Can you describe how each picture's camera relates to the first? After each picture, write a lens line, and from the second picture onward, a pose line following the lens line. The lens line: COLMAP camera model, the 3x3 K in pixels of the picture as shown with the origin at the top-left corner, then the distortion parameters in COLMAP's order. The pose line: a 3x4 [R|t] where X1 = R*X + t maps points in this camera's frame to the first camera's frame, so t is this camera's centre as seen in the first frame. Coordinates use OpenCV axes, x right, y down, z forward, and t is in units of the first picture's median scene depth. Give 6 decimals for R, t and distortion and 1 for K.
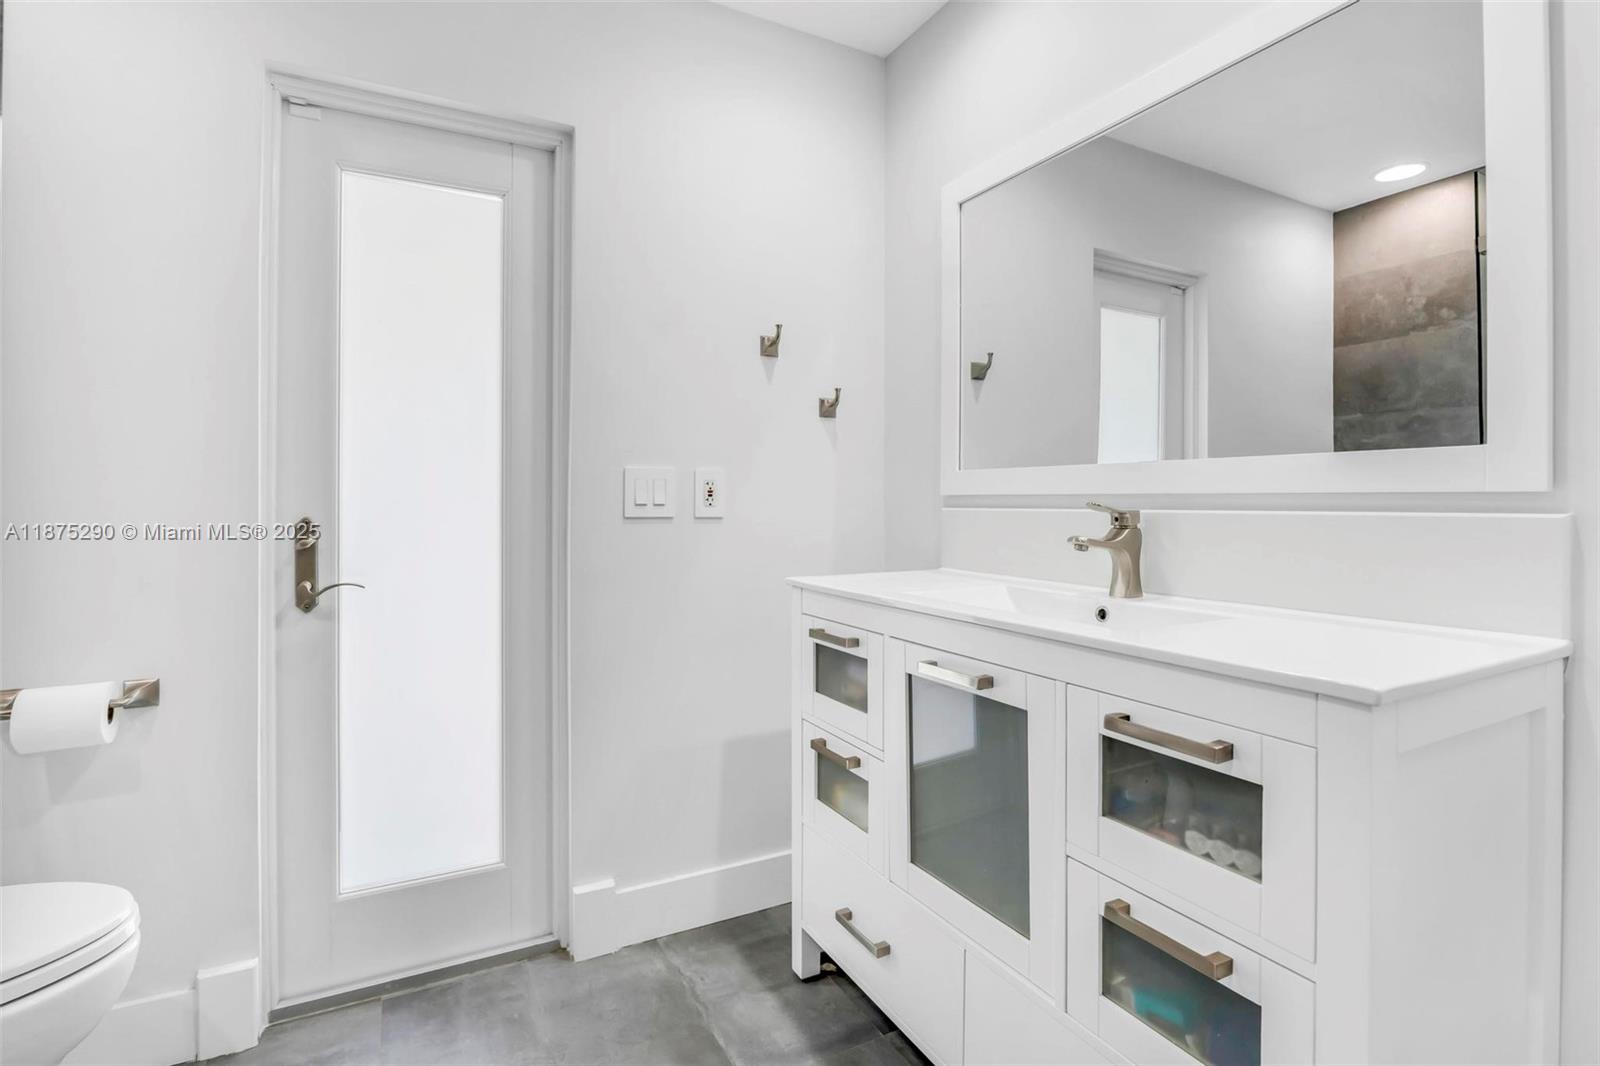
lens RADIAL K [[751.8, 0, 808.8], [0, 751.8, 494.6], [0, 0, 1]] dist [-0.018347, -0.000131]
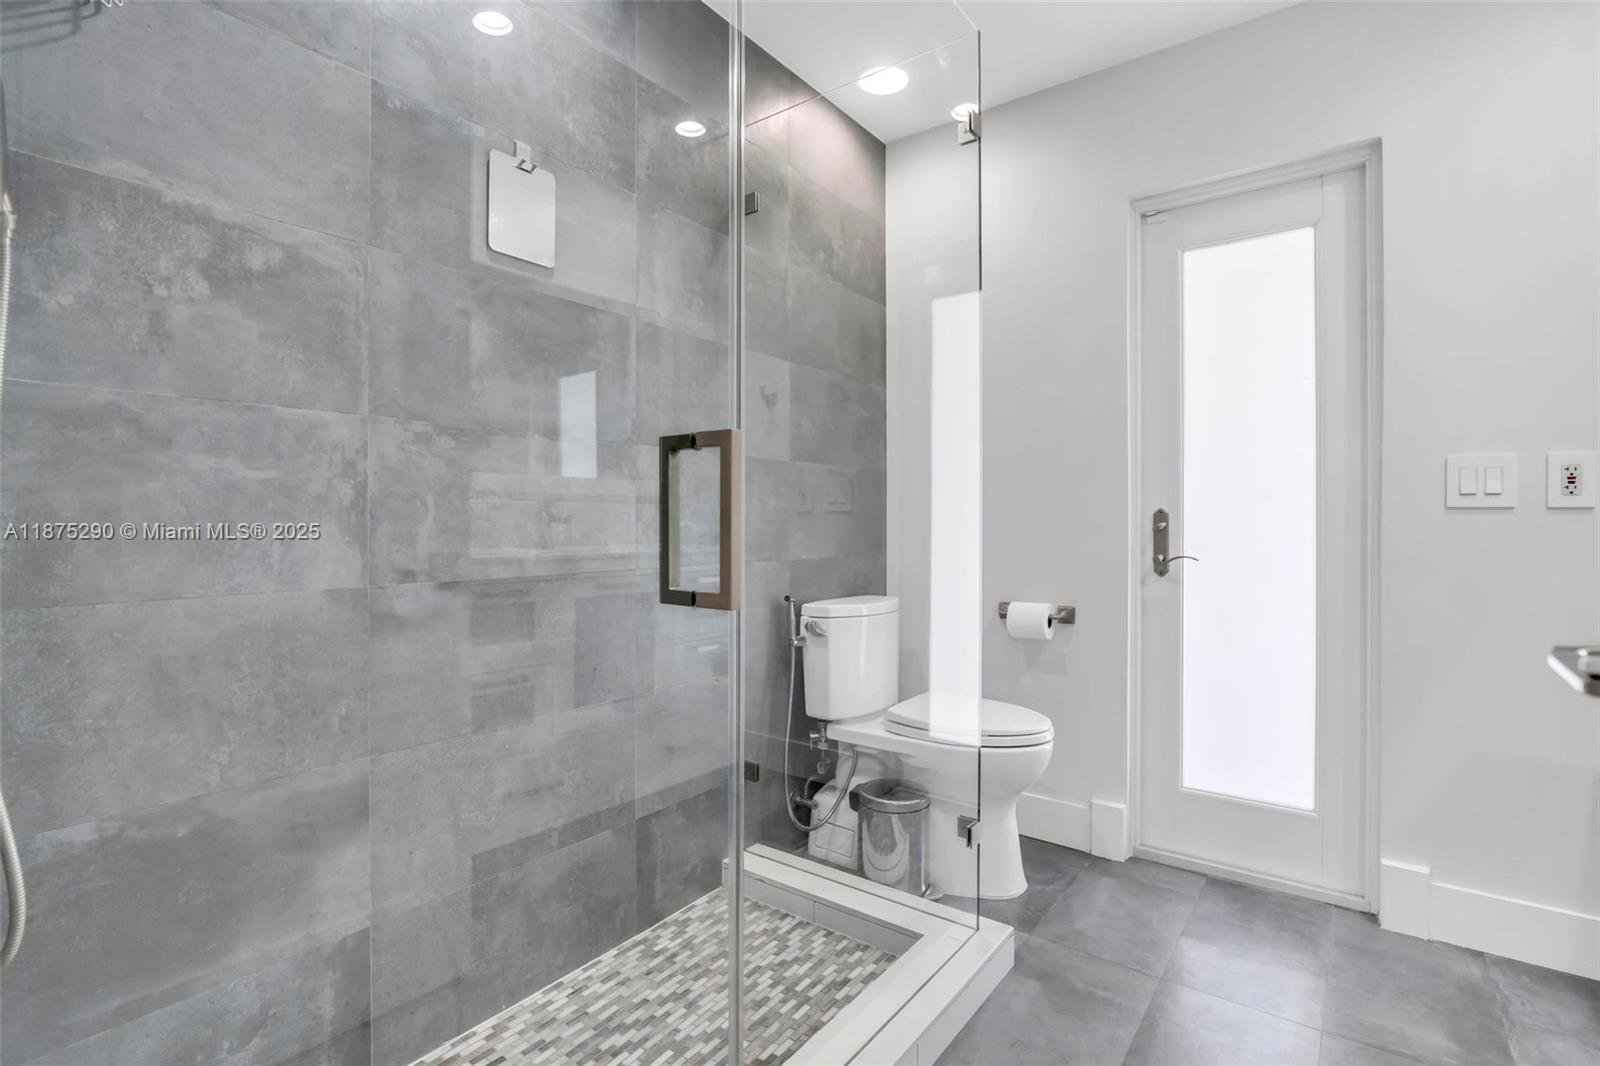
lens RADIAL K [[751.8, 0, 808.9], [0, 751.8, 519.0], [0, 0, 1]] dist [-0.018347, -0.000131]
pose [[0.420310, 0.000667, -0.907380, 0.322455], [0.005142, 0.999982, 0.003117, 0.043007], [0.907366, -0.005976, 0.420299, -0.188528]]
